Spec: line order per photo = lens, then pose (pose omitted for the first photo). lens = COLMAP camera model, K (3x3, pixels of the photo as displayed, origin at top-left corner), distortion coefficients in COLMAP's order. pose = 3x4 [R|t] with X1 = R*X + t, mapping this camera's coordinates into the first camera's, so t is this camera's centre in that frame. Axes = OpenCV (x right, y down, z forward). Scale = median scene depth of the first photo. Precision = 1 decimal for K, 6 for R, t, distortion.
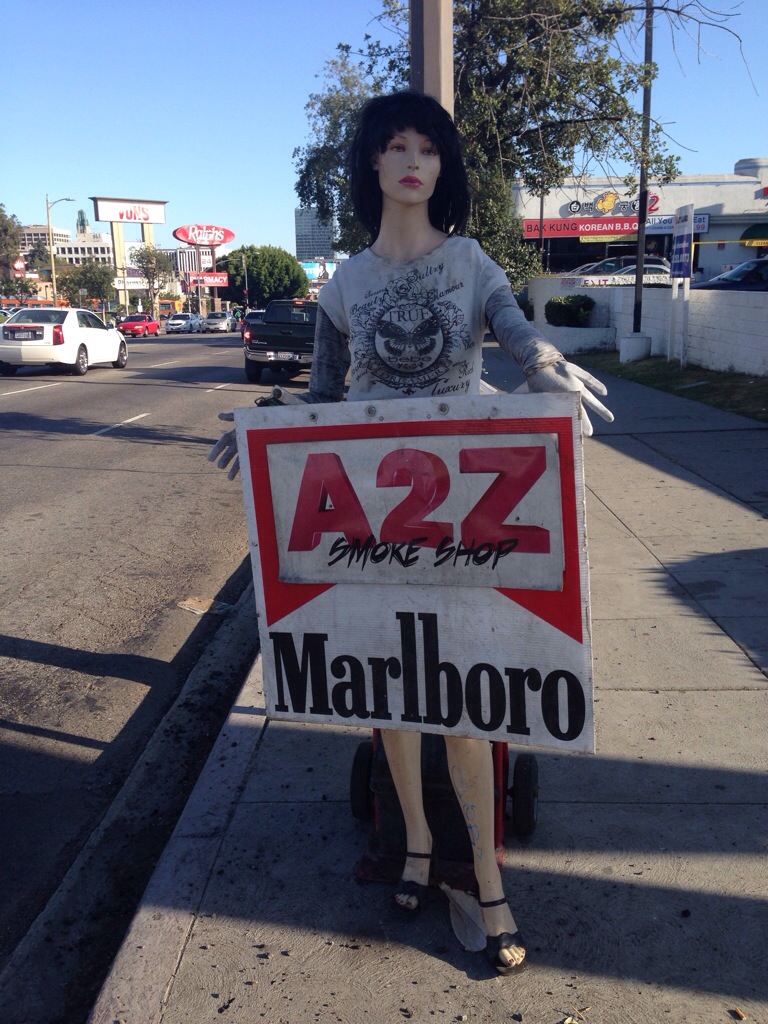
lens RADIAL K [[955.8, 0, 384.0], [0, 955.8, 512.0], [0, 0, 1]] dist [0.092655, -0.002888]
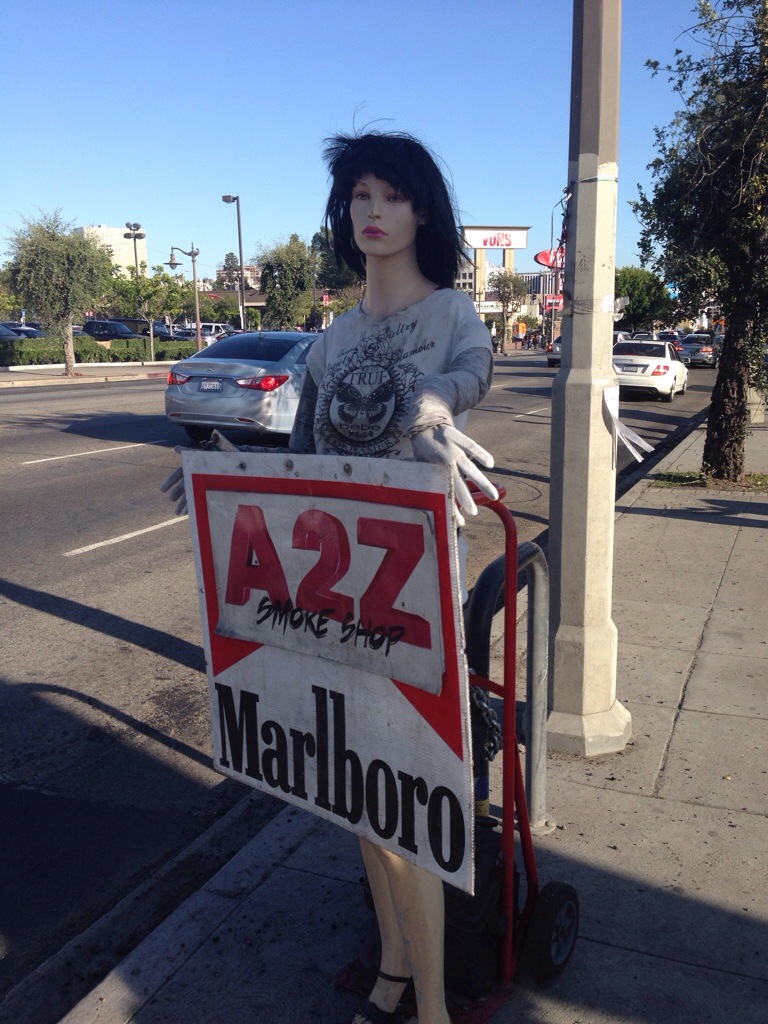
lens RADIAL K [[955.8, 0, 384.0], [0, 955.8, 512.0], [0, 0, 1]] dist [0.092655, -0.002888]
pose [[0.937174, 0.077280, -0.340196, 0.353366], [-0.084796, 0.996372, -0.007257, -0.073970], [0.338401, 0.035648, 0.940326, 0.162844]]
